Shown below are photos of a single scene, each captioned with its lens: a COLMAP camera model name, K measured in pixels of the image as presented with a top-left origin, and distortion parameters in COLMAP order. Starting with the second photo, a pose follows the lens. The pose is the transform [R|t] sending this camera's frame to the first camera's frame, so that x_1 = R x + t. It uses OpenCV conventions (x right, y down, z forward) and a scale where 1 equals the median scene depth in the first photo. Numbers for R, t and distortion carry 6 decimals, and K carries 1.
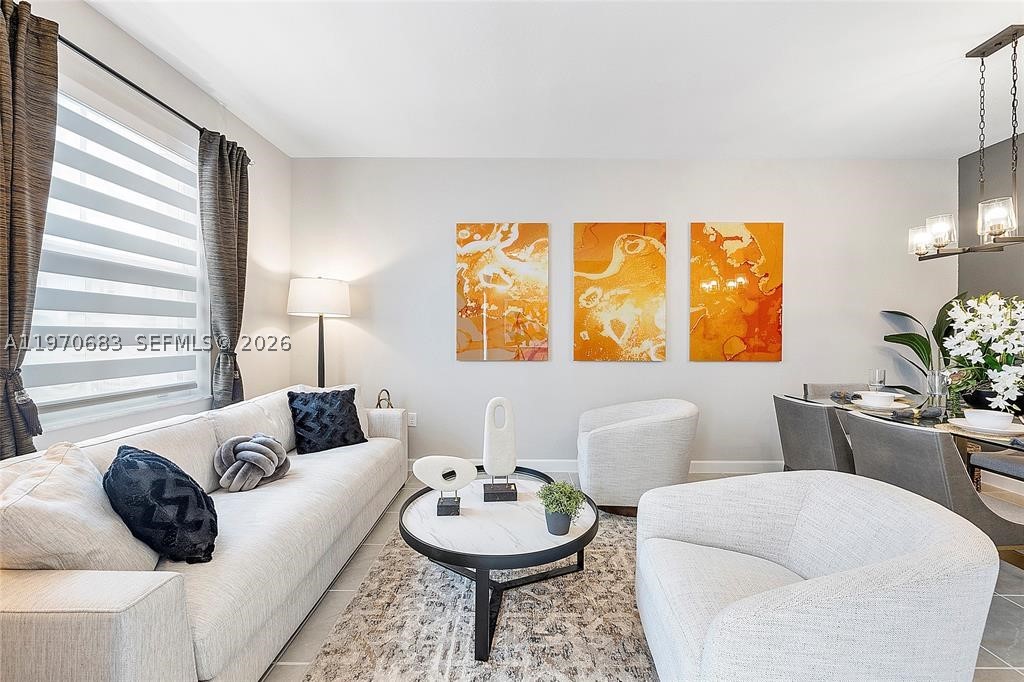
lens RADIAL K [[437.8, 0, 512.0], [0, 437.8, 341.0], [0, 0, 1]] dist [0.001243, -0.000330]
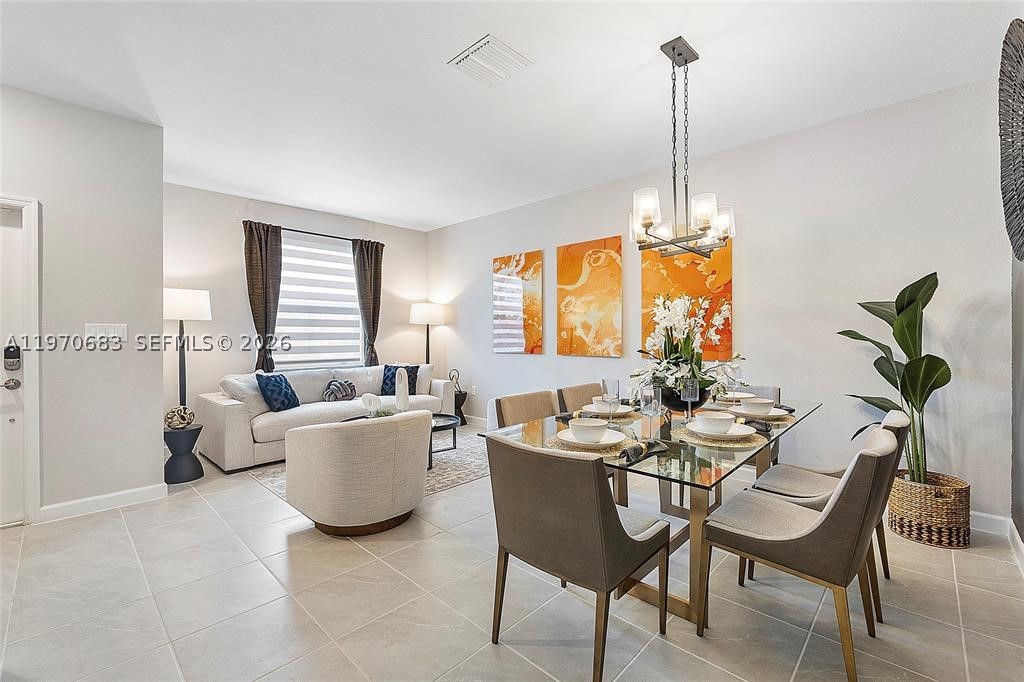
lens RADIAL K [[437.8, 0, 512.0], [0, 437.8, 341.0], [0, 0, 1]] dist [0.001243, -0.000330]
pose [[0.733631, 0.003690, -0.679538, 0.913185], [-0.010138, 0.999933, -0.005516, 0.013103], [0.679472, 0.010936, 0.733620, -0.023731]]
